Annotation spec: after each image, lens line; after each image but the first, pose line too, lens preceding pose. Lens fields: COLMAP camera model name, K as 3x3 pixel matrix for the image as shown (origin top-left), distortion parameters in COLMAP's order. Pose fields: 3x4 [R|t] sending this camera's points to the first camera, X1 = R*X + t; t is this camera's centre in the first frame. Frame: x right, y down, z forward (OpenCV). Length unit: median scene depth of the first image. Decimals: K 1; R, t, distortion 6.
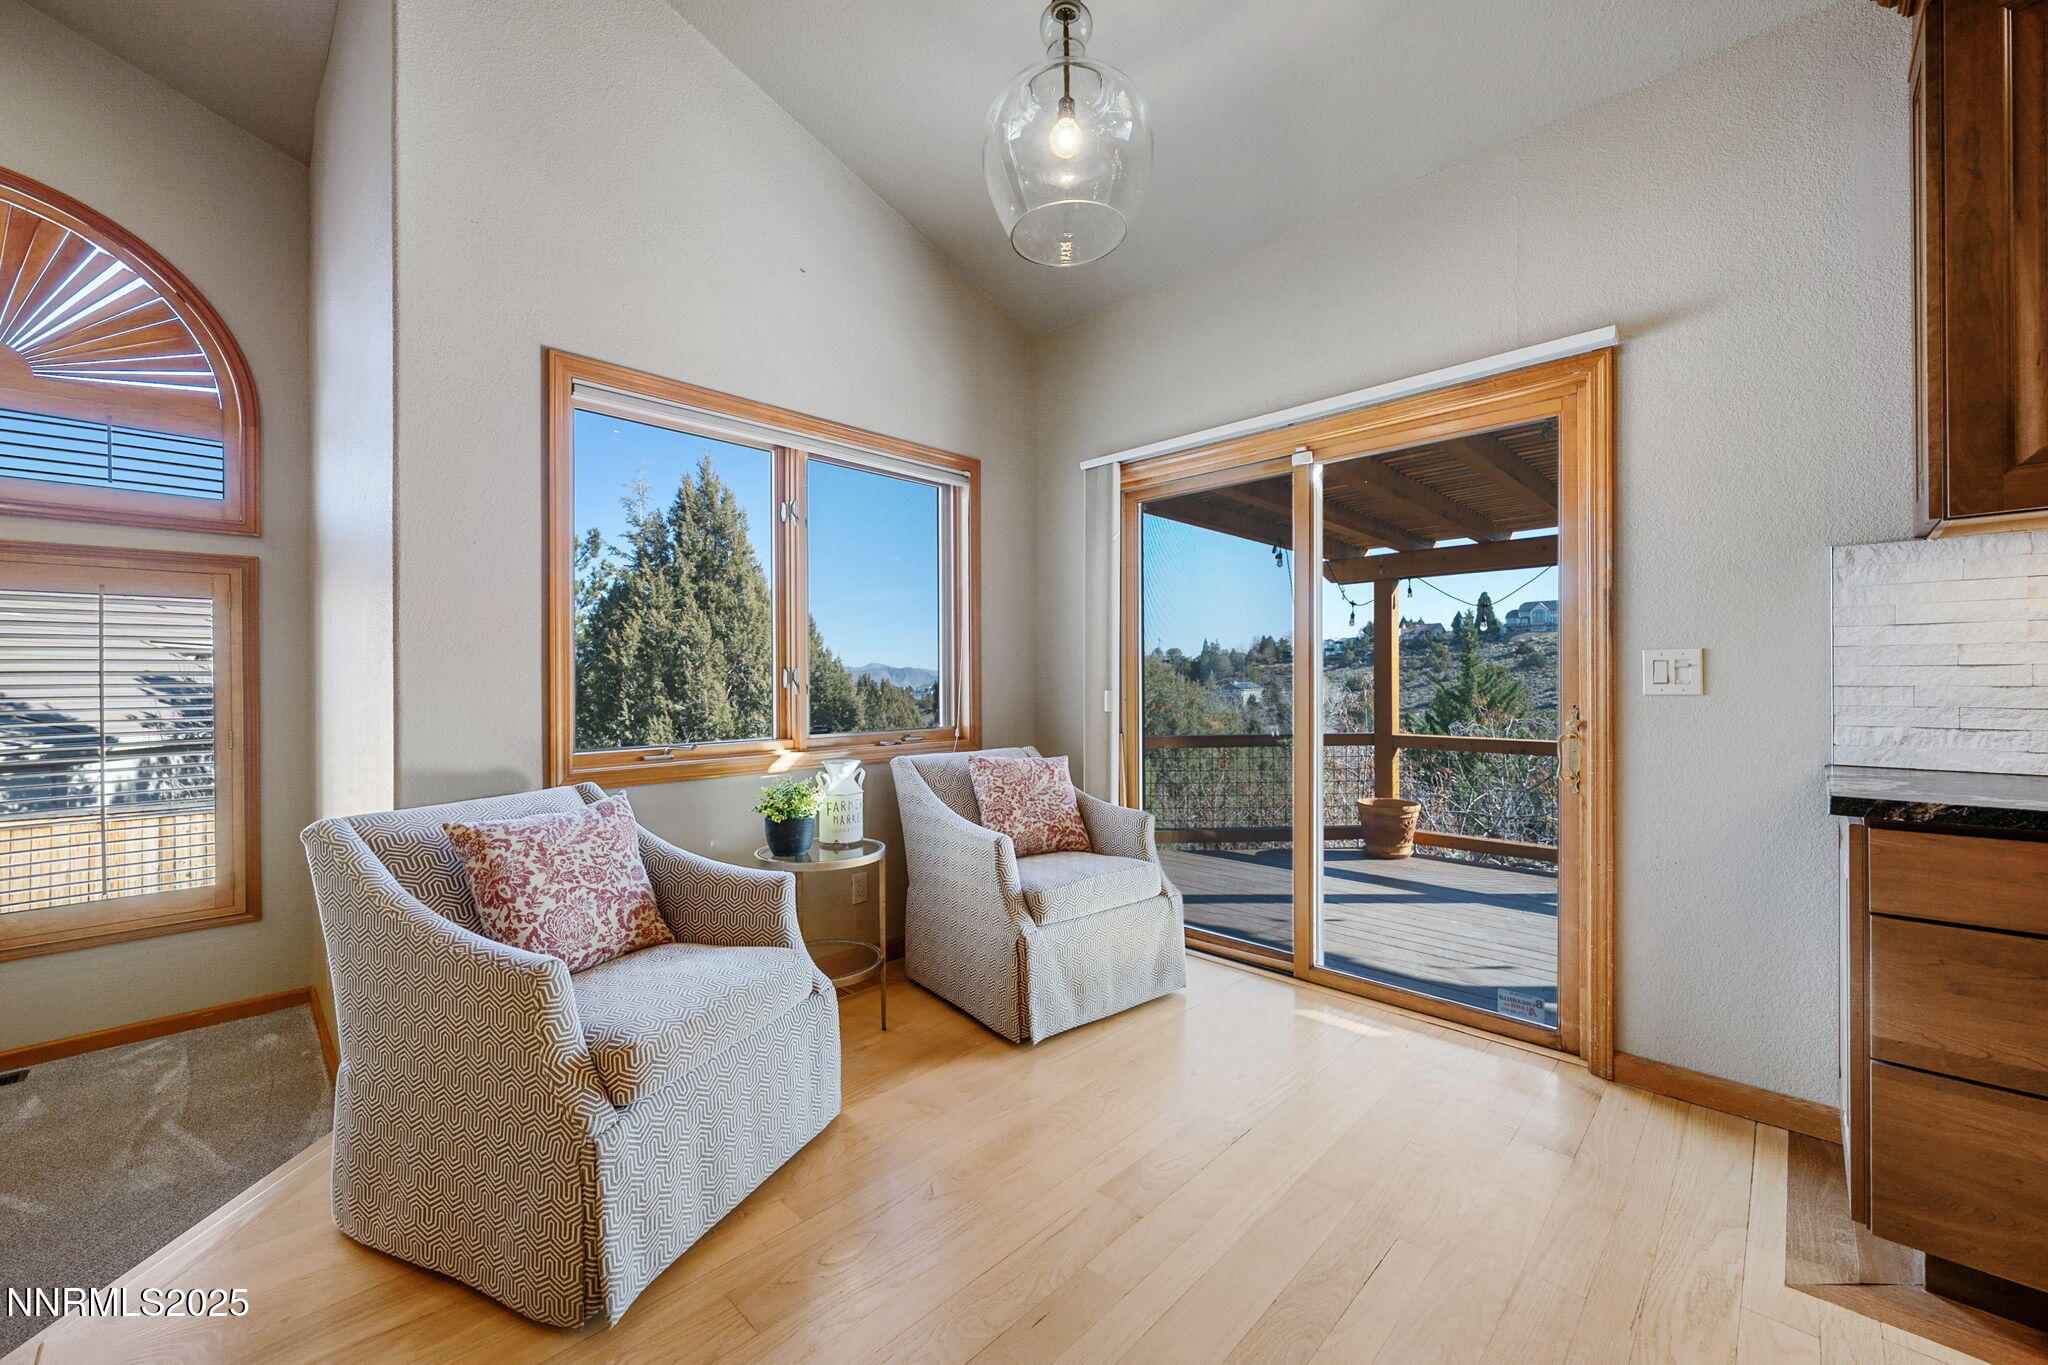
lens RADIAL K [[774.3, 0, 1024.0], [0, 774.3, 682.5], [0, 0, 1]] dist [0.000704, 0.000134]
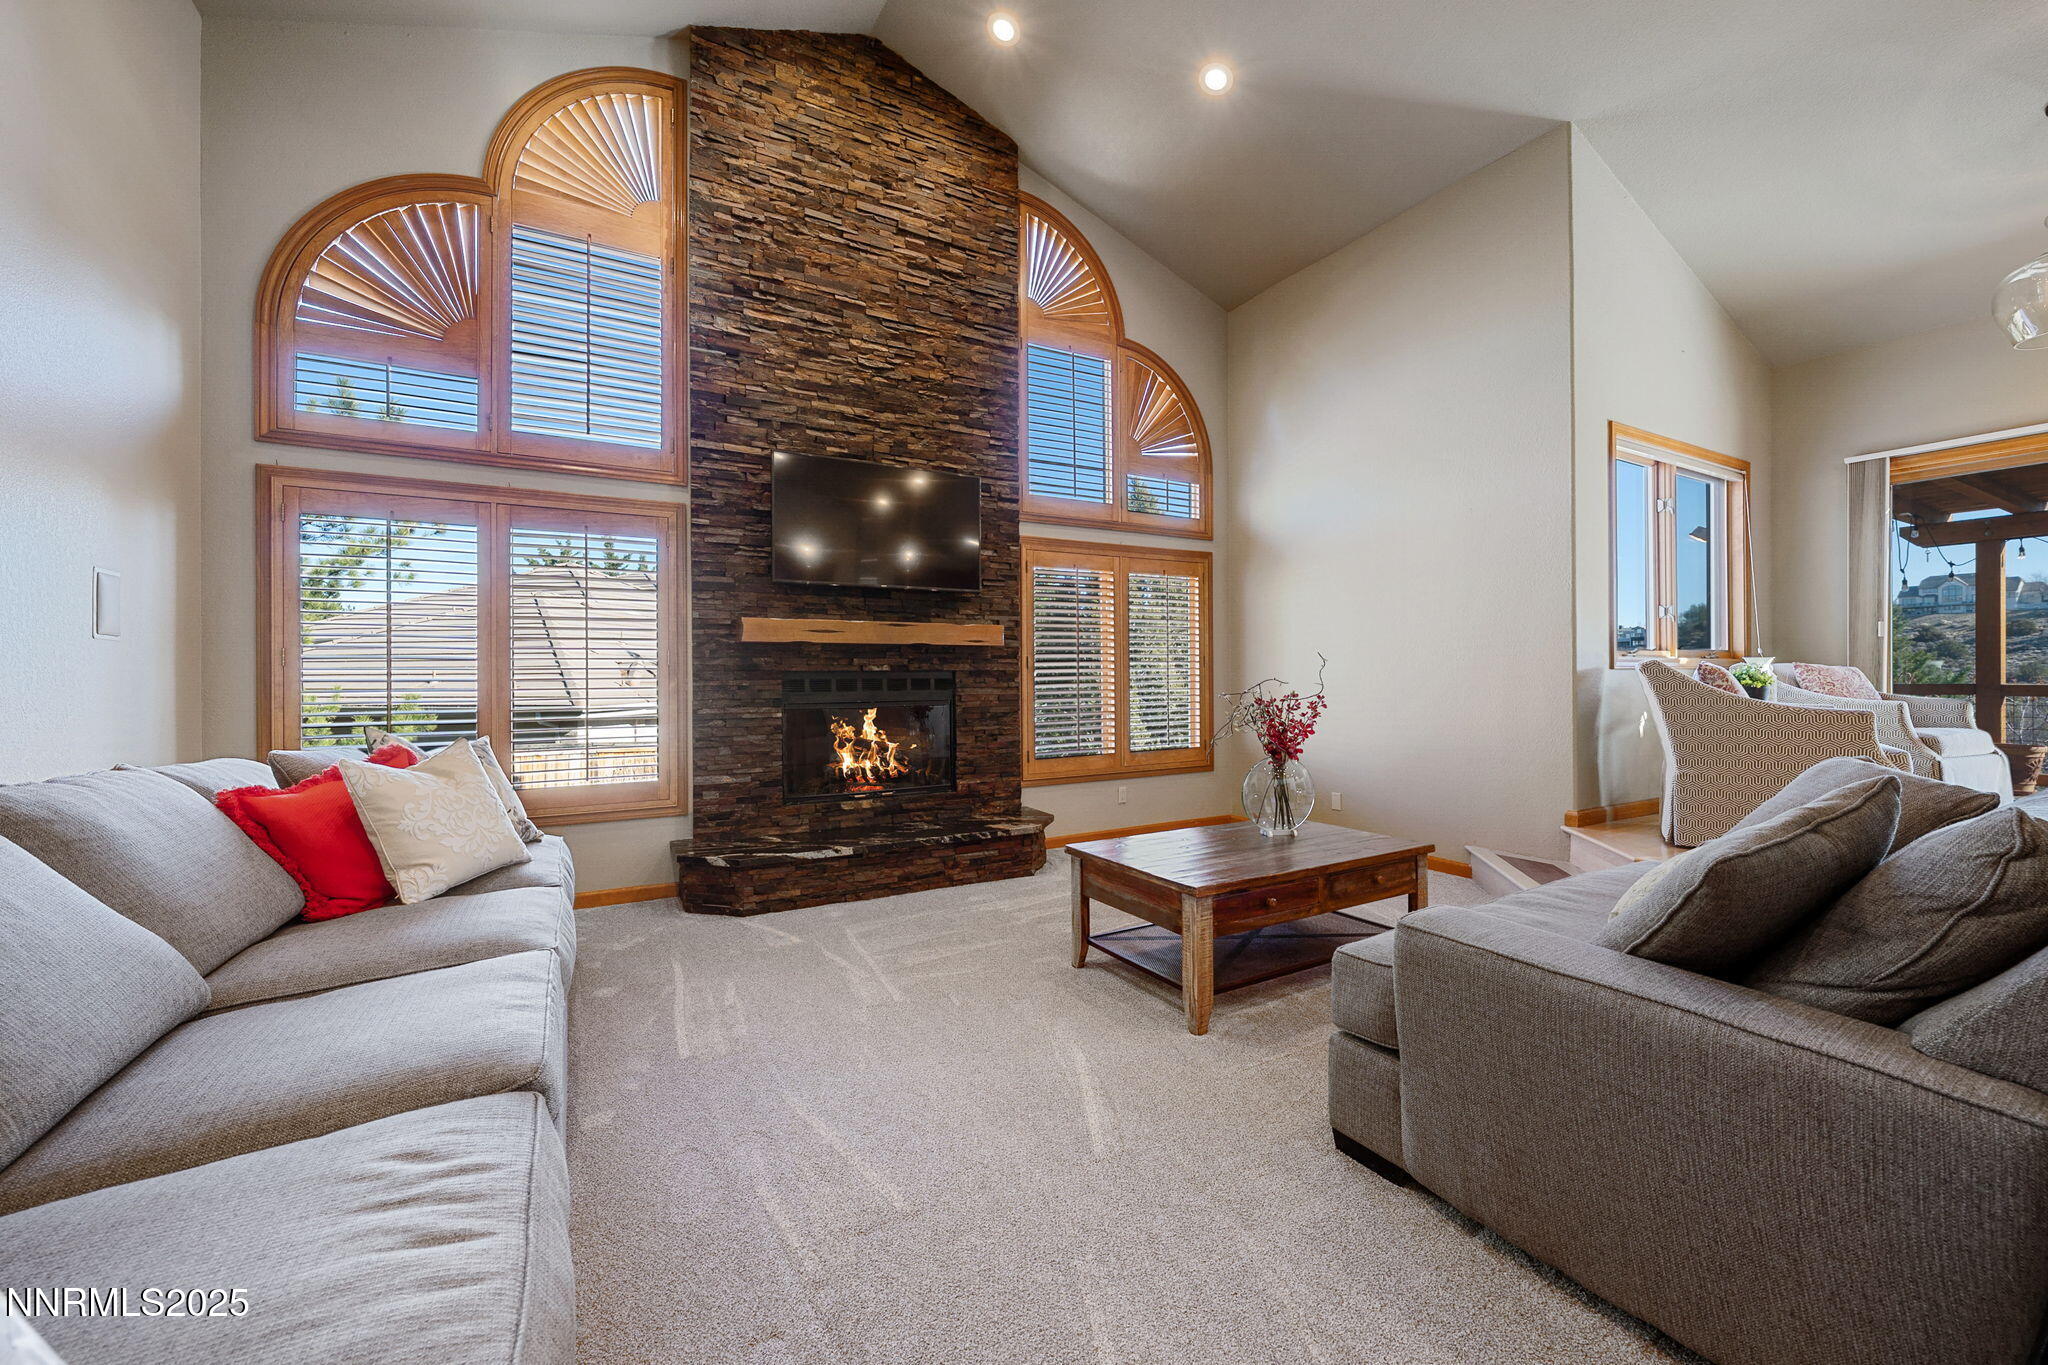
lens RADIAL K [[777.8, 0, 1015.0], [0, 777.8, 667.9], [0, 0, 1]] dist [0.000456, 0.000073]
pose [[0.961225, -0.000652, -0.275763, -0.936055], [-0.003252, 0.999901, -0.013701, 0.110546], [0.275745, 0.014067, 0.961128, -0.718921]]
